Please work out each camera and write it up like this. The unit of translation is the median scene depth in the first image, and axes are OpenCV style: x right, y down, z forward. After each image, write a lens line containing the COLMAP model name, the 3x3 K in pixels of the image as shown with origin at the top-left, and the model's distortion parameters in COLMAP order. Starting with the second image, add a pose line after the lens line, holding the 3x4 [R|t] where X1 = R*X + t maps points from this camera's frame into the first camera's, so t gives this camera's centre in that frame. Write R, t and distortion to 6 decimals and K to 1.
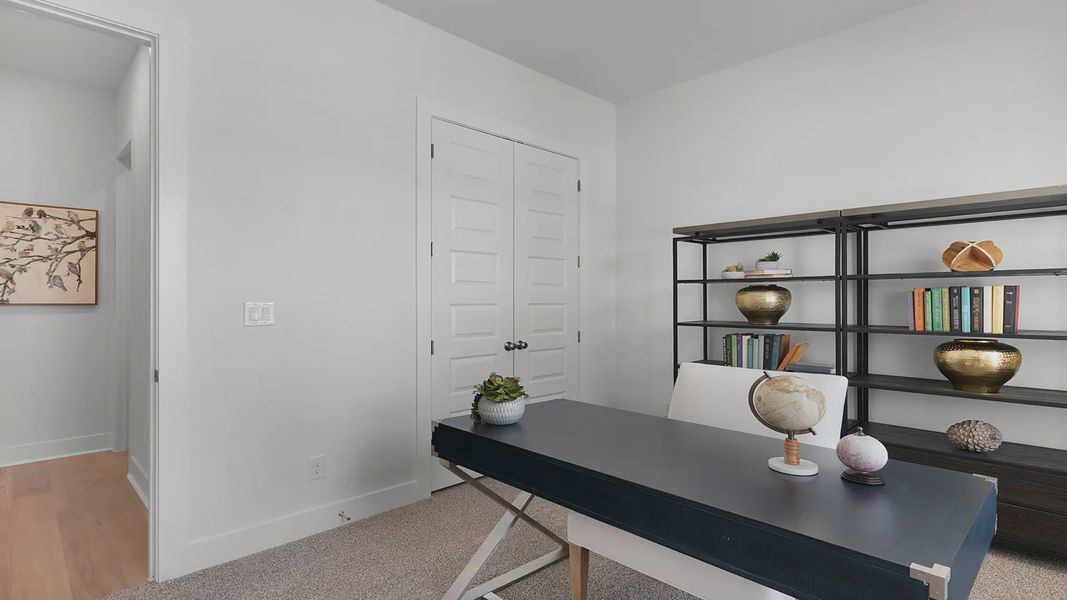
lens RADIAL K [[519.4, 0, 534.4], [0, 519.4, 296.4], [0, 0, 1]] dist [0.001912, -0.000586]
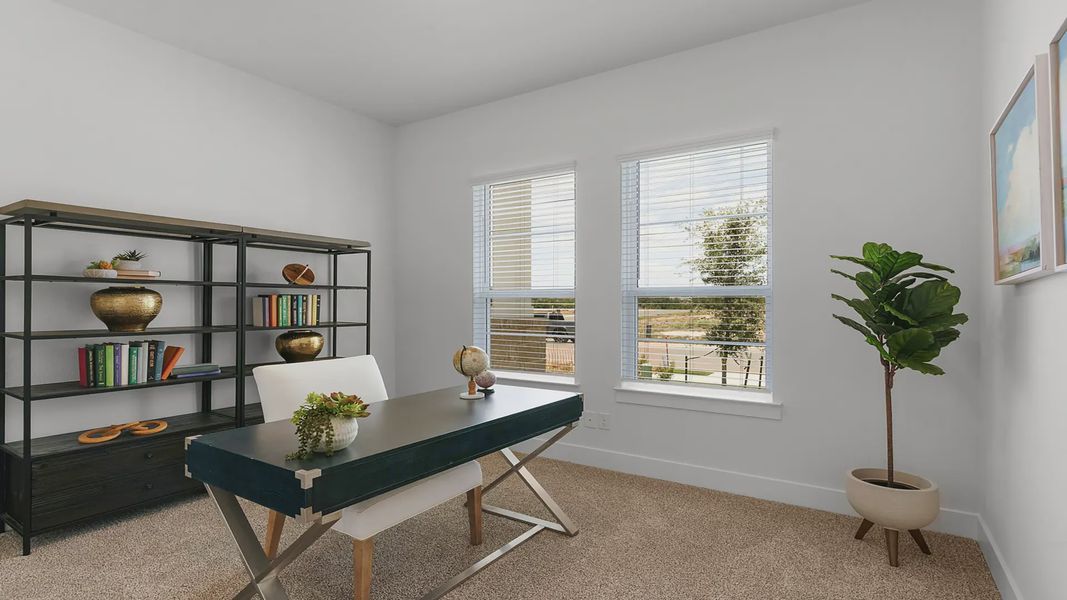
lens RADIAL K [[519.4, 0, 536.5], [0, 519.4, 301.8], [0, 0, 1]] dist [0.001912, -0.000586]
pose [[-0.220081, 0.005959, 0.975463, -0.737261], [-0.007406, 0.999942, -0.007780, 0.007024], [-0.975454, -0.008936, -0.220024, 0.646820]]
